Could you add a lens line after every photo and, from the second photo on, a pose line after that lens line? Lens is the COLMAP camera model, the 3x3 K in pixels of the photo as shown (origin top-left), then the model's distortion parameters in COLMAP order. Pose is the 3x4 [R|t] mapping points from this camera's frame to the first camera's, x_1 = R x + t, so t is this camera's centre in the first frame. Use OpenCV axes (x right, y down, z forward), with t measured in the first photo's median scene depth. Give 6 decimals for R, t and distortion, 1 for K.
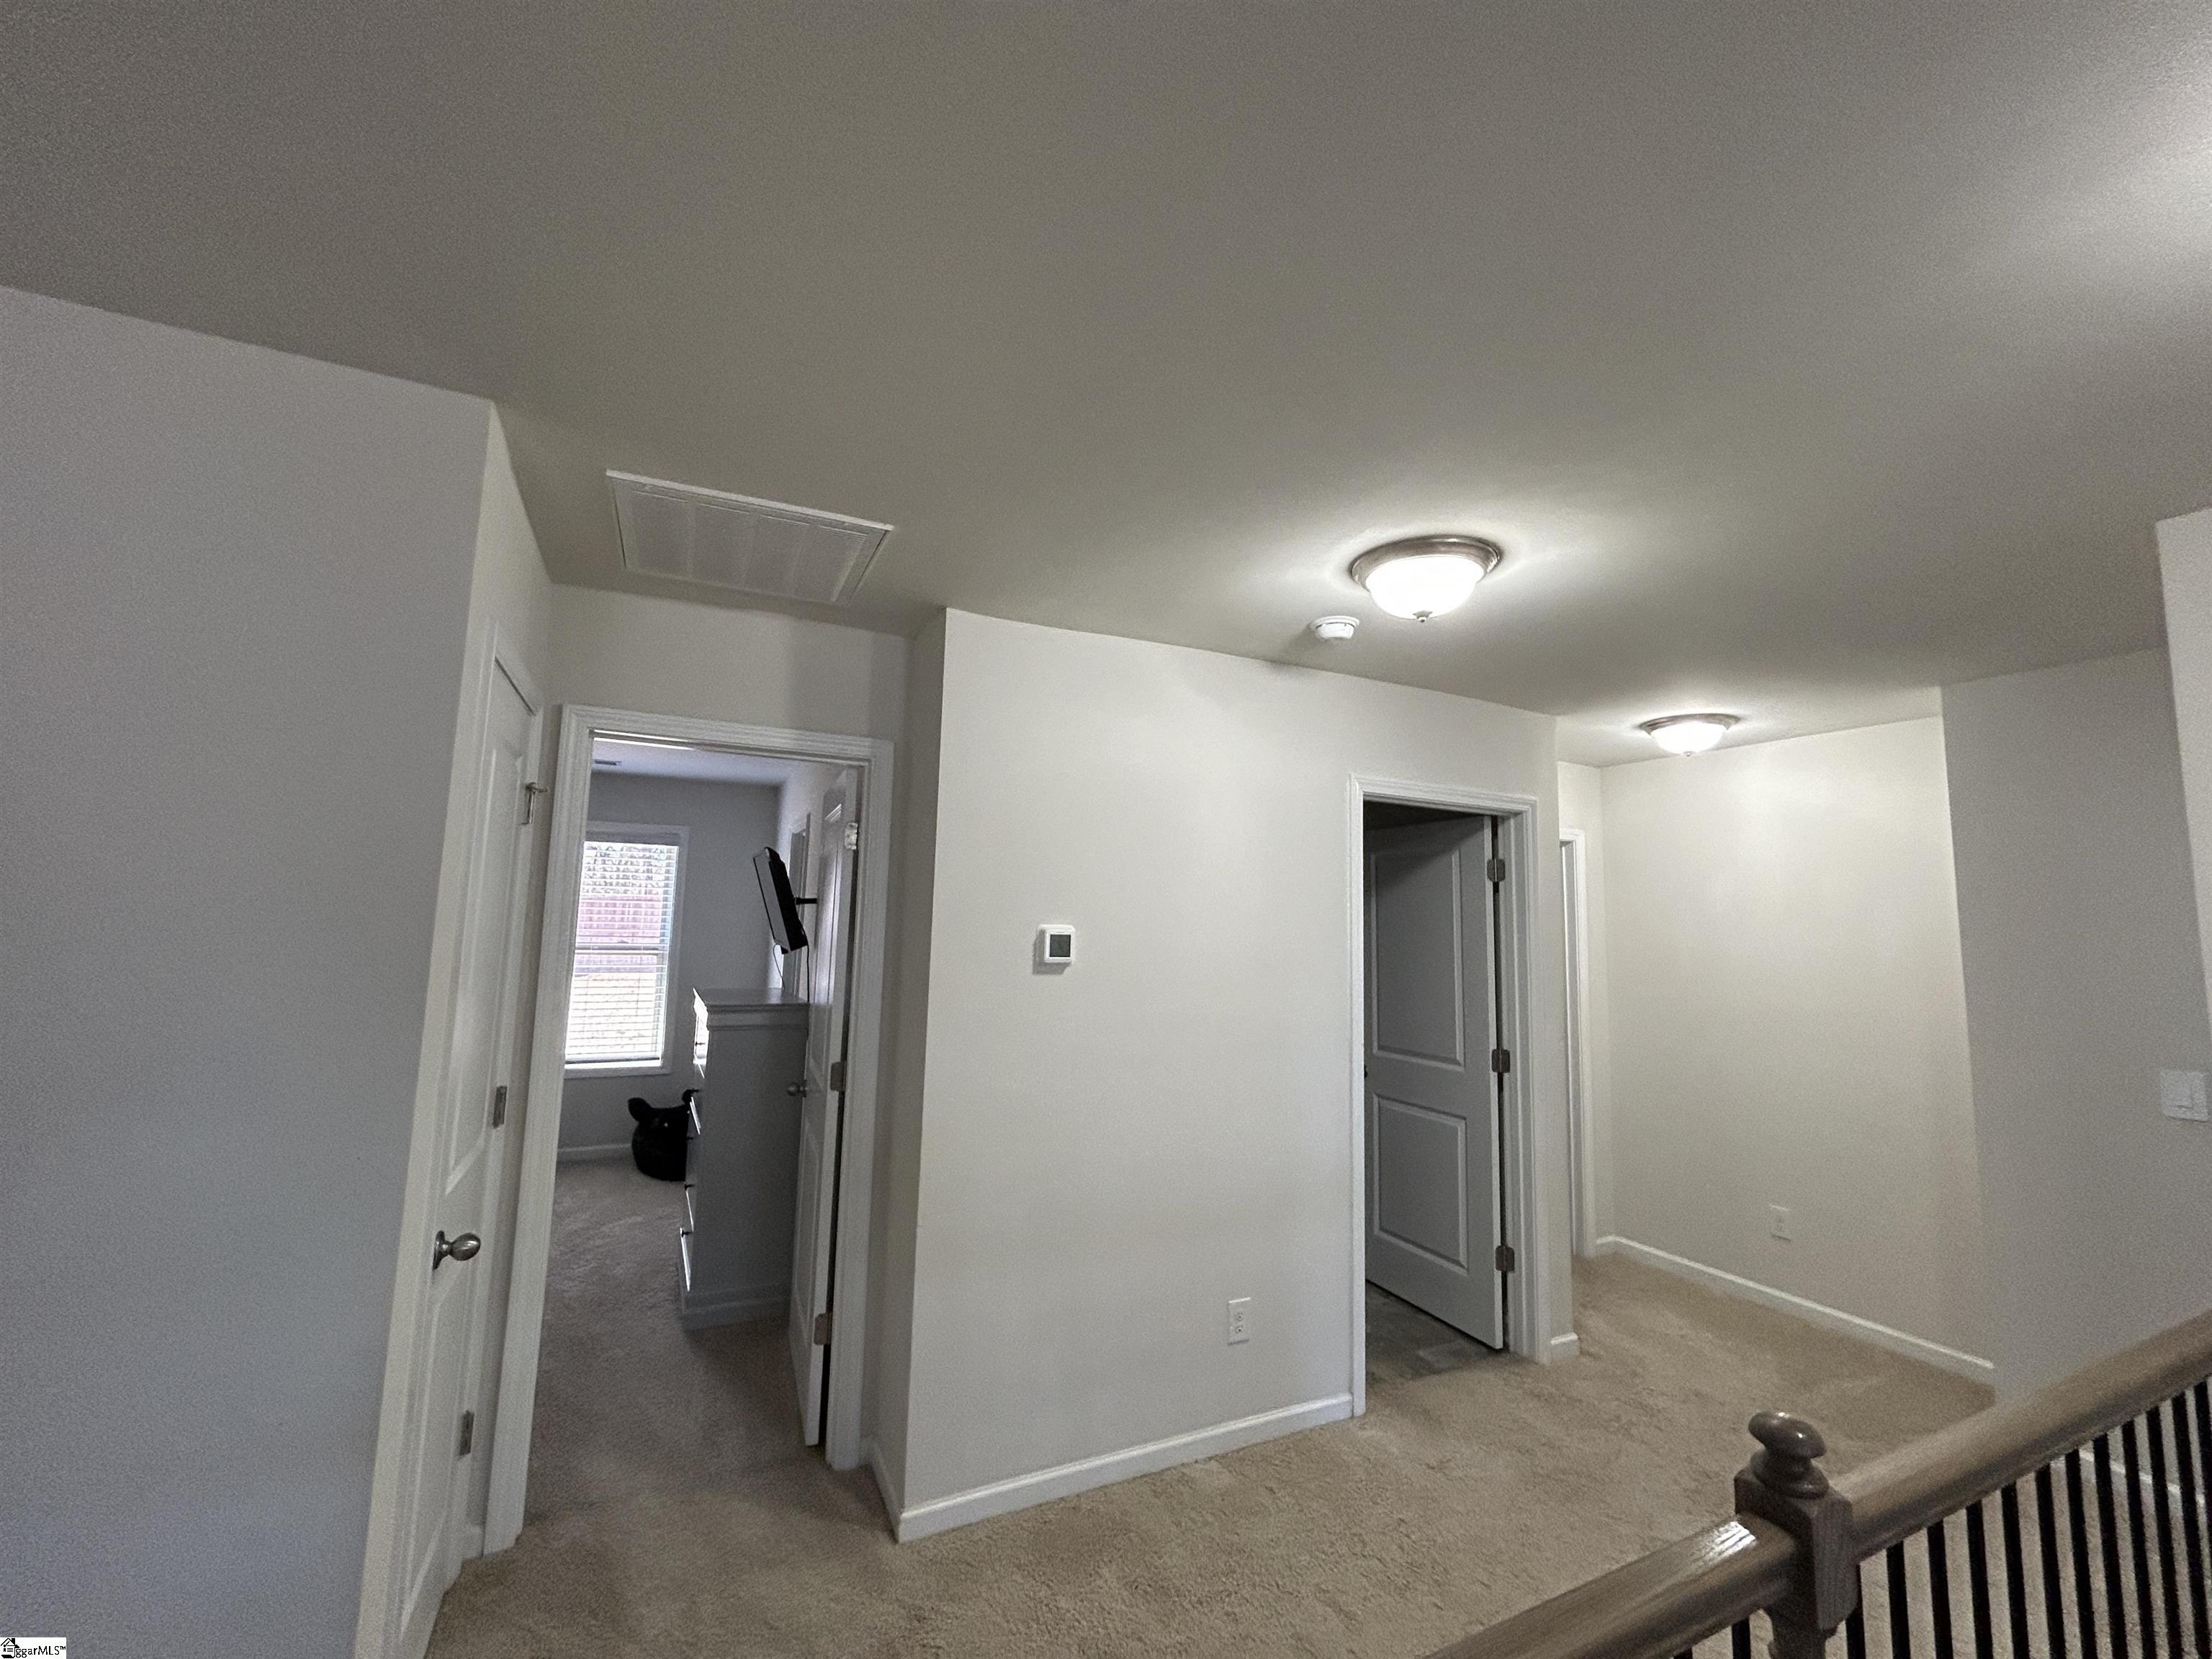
lens RADIAL K [[895.3, 0, 1100.1], [0, 895.3, 827.8], [0, 0, 1]] dist [-0.008395, -0.000237]
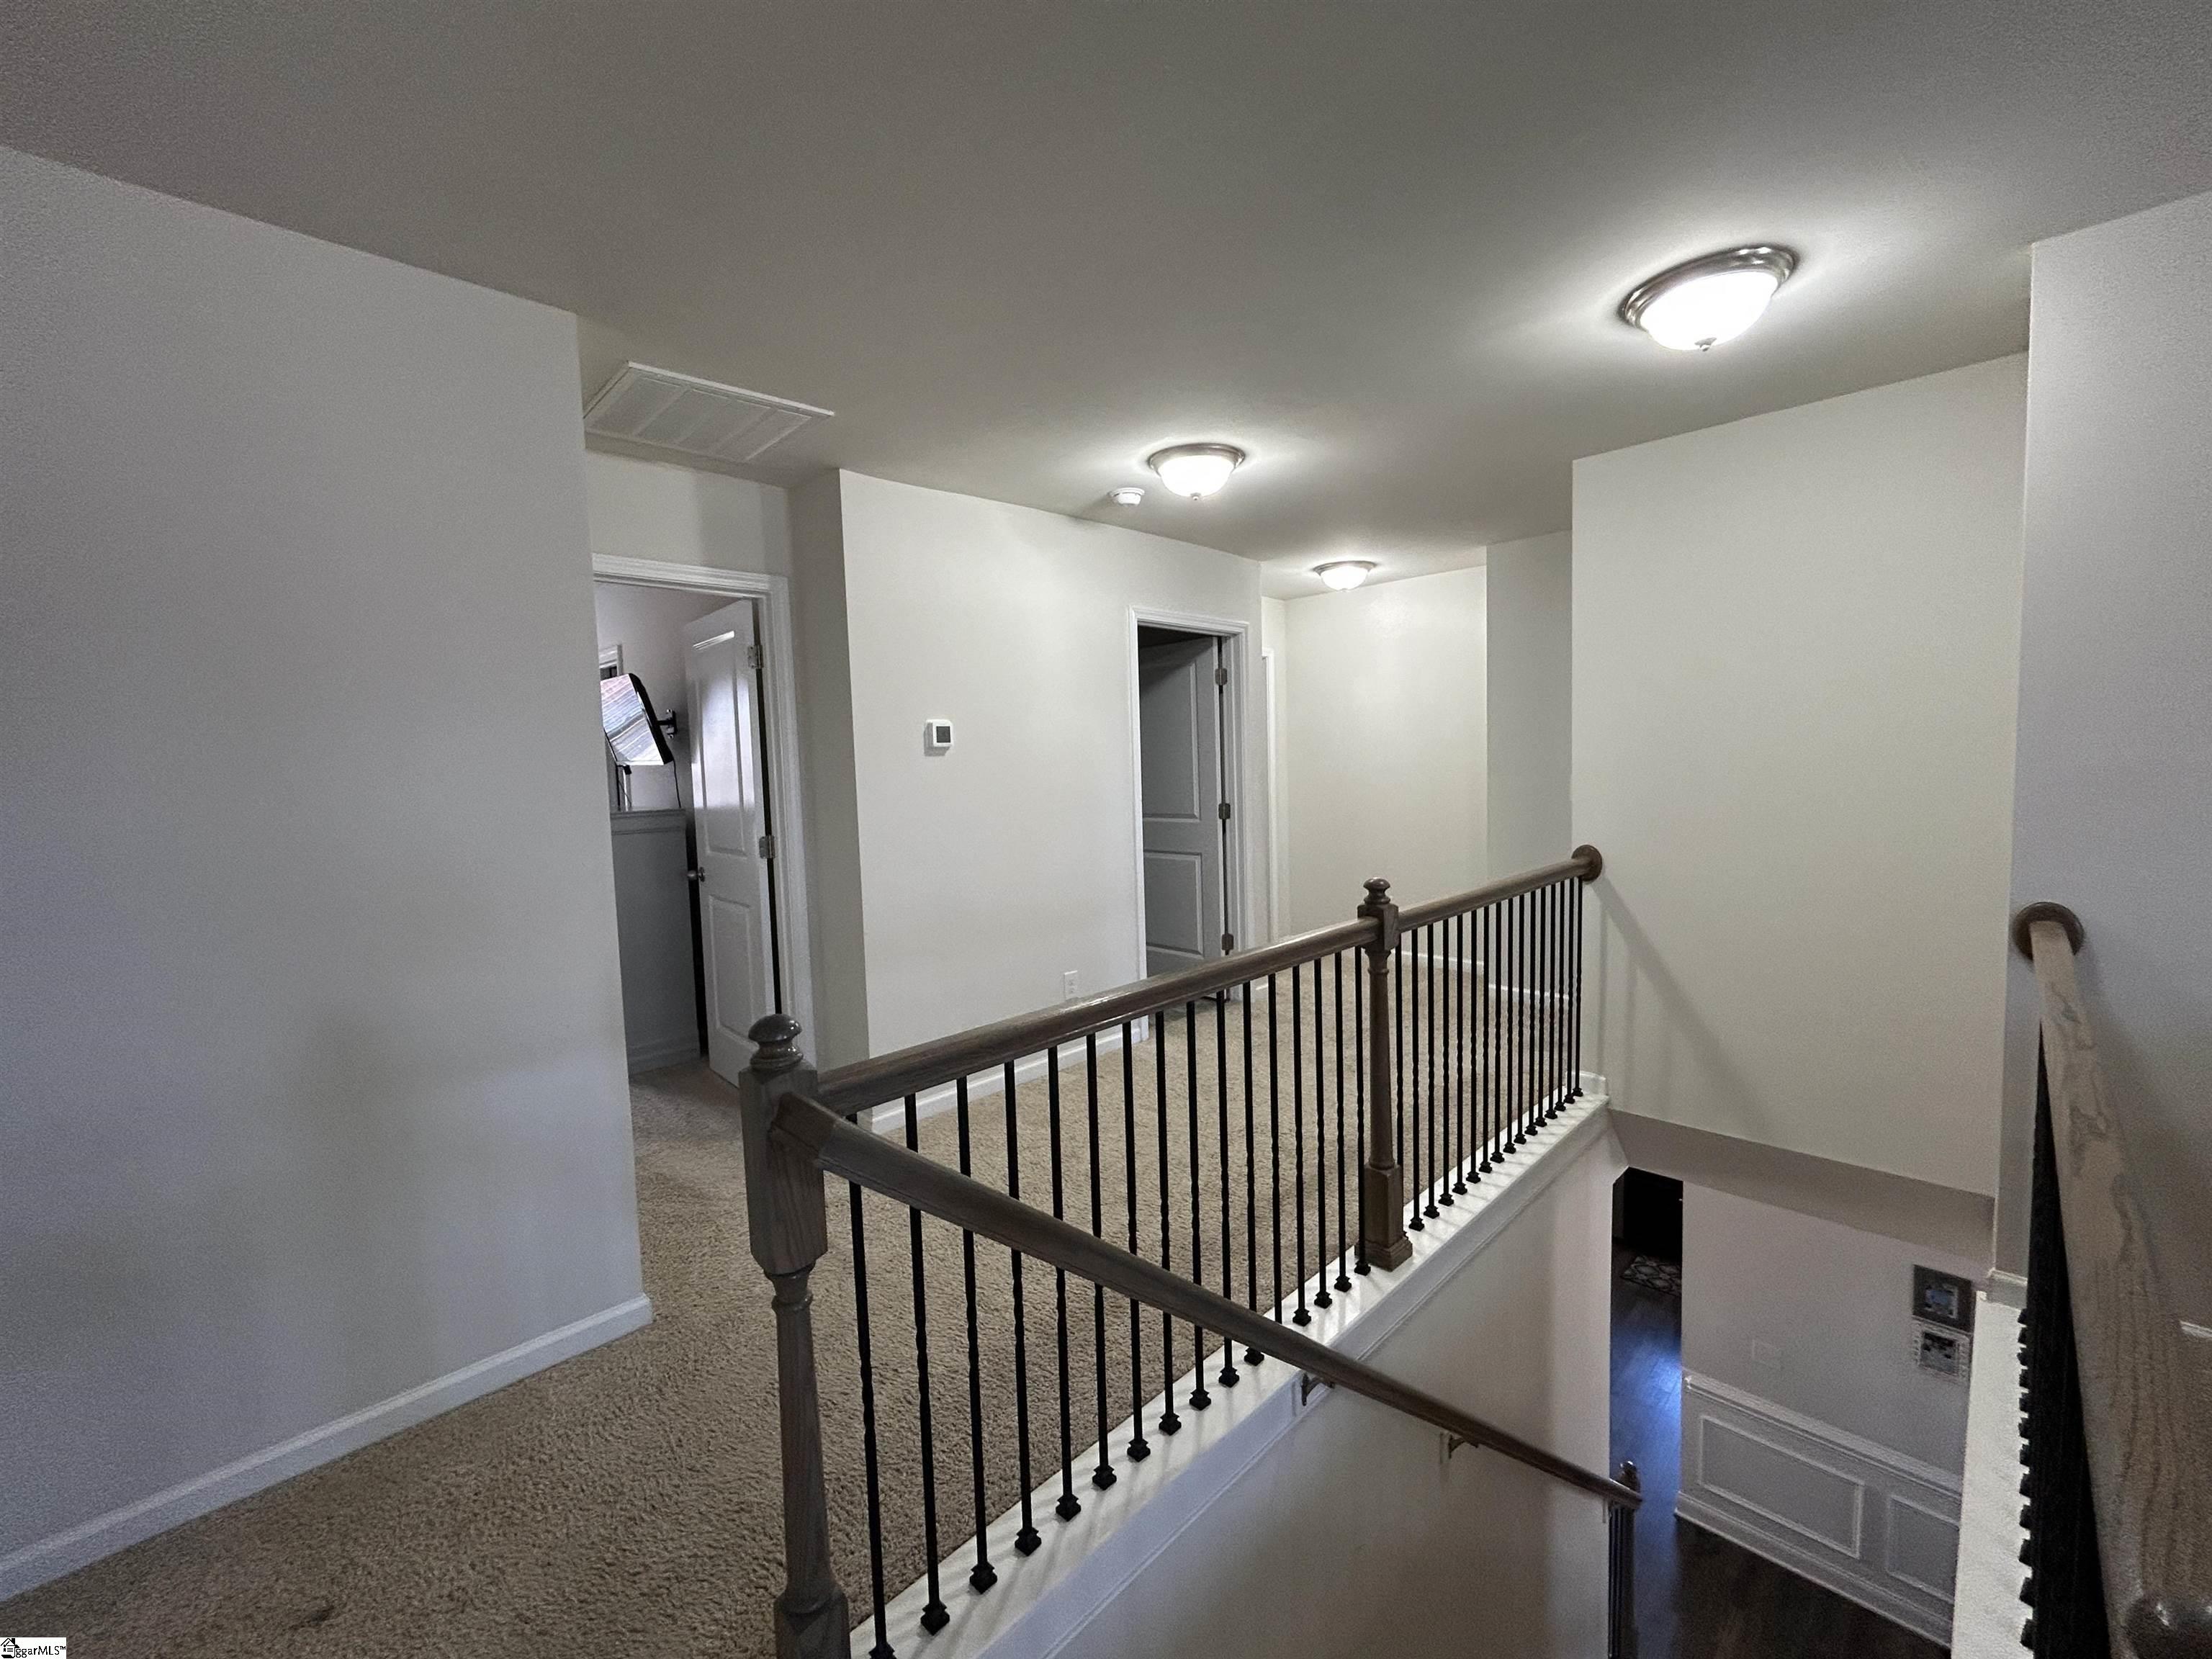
lens RADIAL K [[895.3, 0, 1099.5], [0, 895.3, 830.7], [0, 0, 1]] dist [-0.008395, -0.000237]
pose [[0.947027, -0.080259, 0.310964, -0.228104], [0.022183, 0.982305, 0.185972, 0.024954], [-0.320387, -0.169222, 0.932049, -0.333086]]
